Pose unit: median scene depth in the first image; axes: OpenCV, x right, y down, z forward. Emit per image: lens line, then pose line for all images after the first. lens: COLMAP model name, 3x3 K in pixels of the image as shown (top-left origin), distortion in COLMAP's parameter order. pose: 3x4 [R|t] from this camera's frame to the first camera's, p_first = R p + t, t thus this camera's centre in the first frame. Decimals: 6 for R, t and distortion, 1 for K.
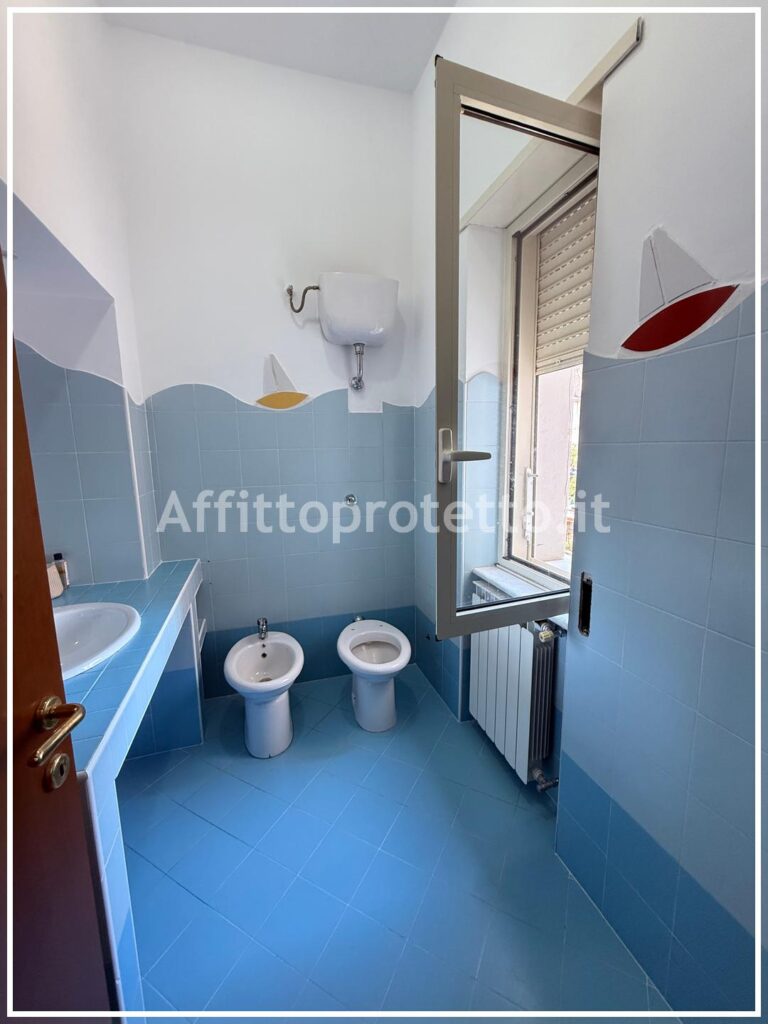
lens RADIAL K [[407.4, 0, 384.8], [0, 407.4, 509.7], [0, 0, 1]] dist [-0.001639, -0.000054]
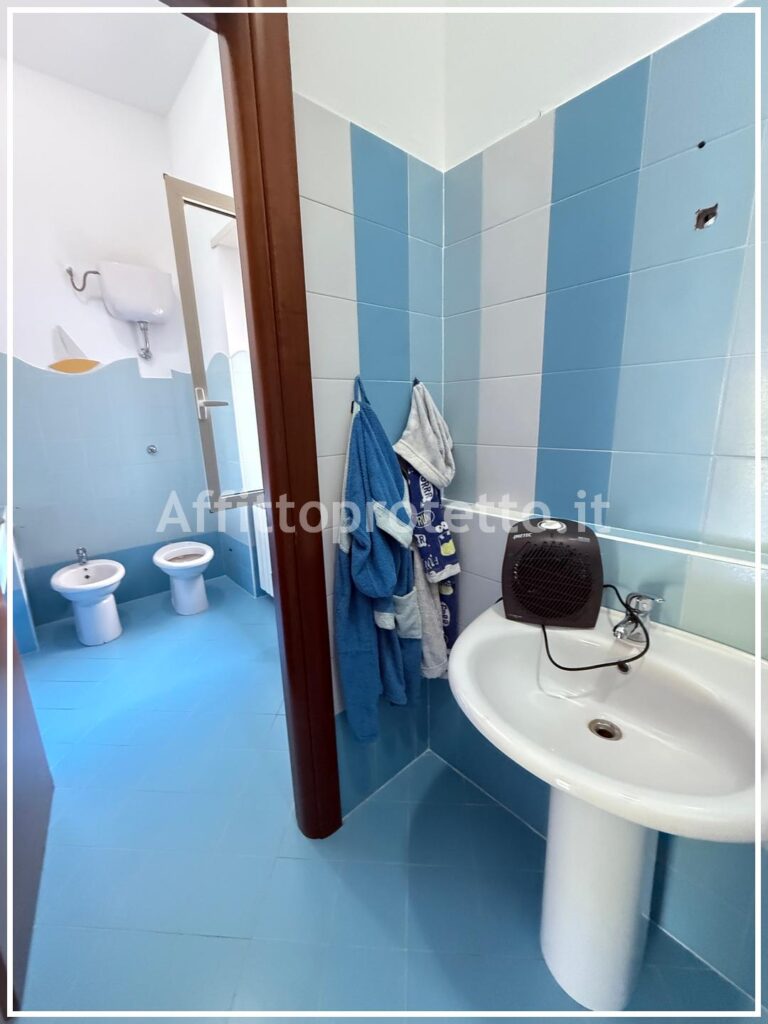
lens RADIAL K [[407.4, 0, 384.8], [0, 407.4, 509.7], [0, 0, 1]] dist [-0.001639, -0.000054]
pose [[0.917132, -0.105964, 0.384239, 0.080790], [0.077620, 0.993040, 0.088587, 0.117824], [-0.390952, -0.051421, 0.918974, -0.488896]]
